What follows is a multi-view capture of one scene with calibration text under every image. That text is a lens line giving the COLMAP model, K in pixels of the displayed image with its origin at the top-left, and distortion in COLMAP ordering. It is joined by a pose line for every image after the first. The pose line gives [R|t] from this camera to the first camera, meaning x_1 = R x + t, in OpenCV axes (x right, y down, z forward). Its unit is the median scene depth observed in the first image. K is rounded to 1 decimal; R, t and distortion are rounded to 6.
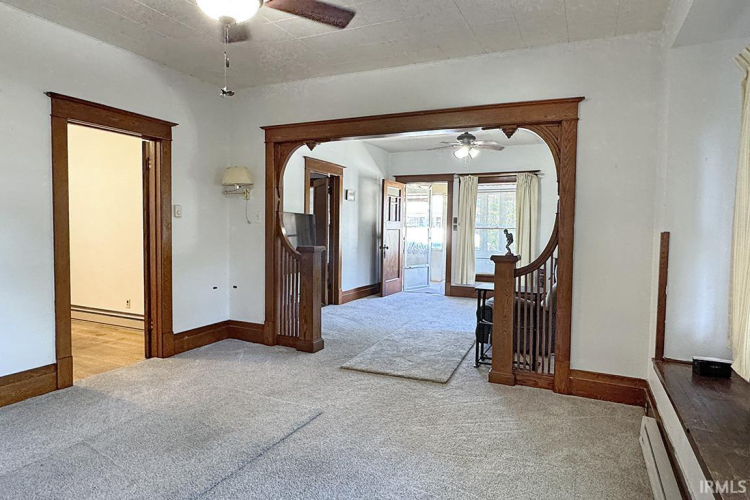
lens RADIAL K [[455.8, 0, 375.0], [0, 455.8, 250.0], [0, 0, 1]] dist [-0.002277, -0.000511]
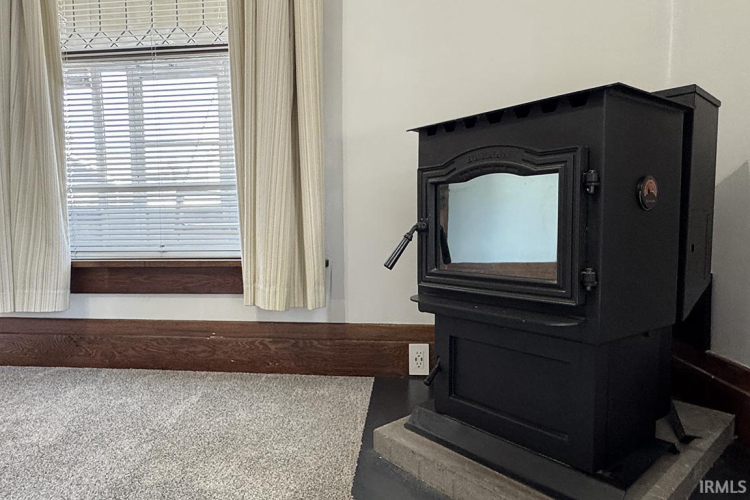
lens RADIAL K [[455.8, 0, 375.0], [0, 455.8, 250.0], [0, 0, 1]] dist [-0.002277, -0.000511]
pose [[0.932372, -0.042324, 0.359013, 0.278821], [0.037455, 0.999088, 0.020511, 0.048945], [-0.359554, -0.005677, 0.933107, 0.744629]]
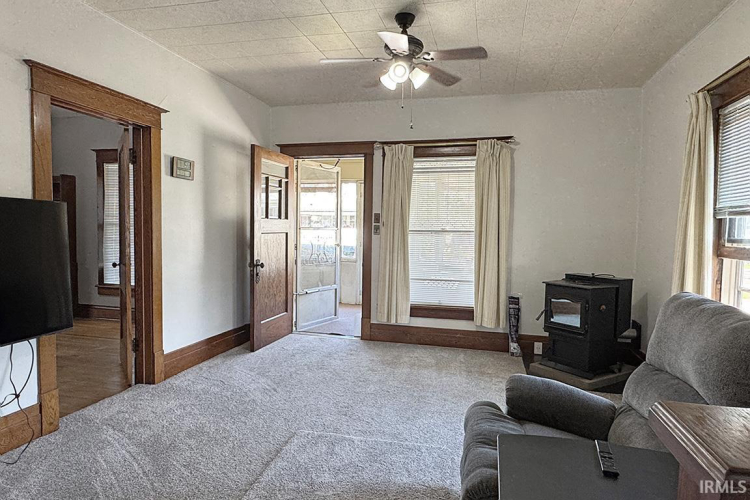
lens RADIAL K [[455.8, 0, 375.0], [0, 455.8, 250.0], [0, 0, 1]] dist [-0.002277, -0.000511]
pose [[0.982276, -0.008781, 0.187233, 0.058640], [0.008290, 0.999960, 0.003404, -0.024310], [-0.187255, -0.001791, 0.982310, 0.401891]]
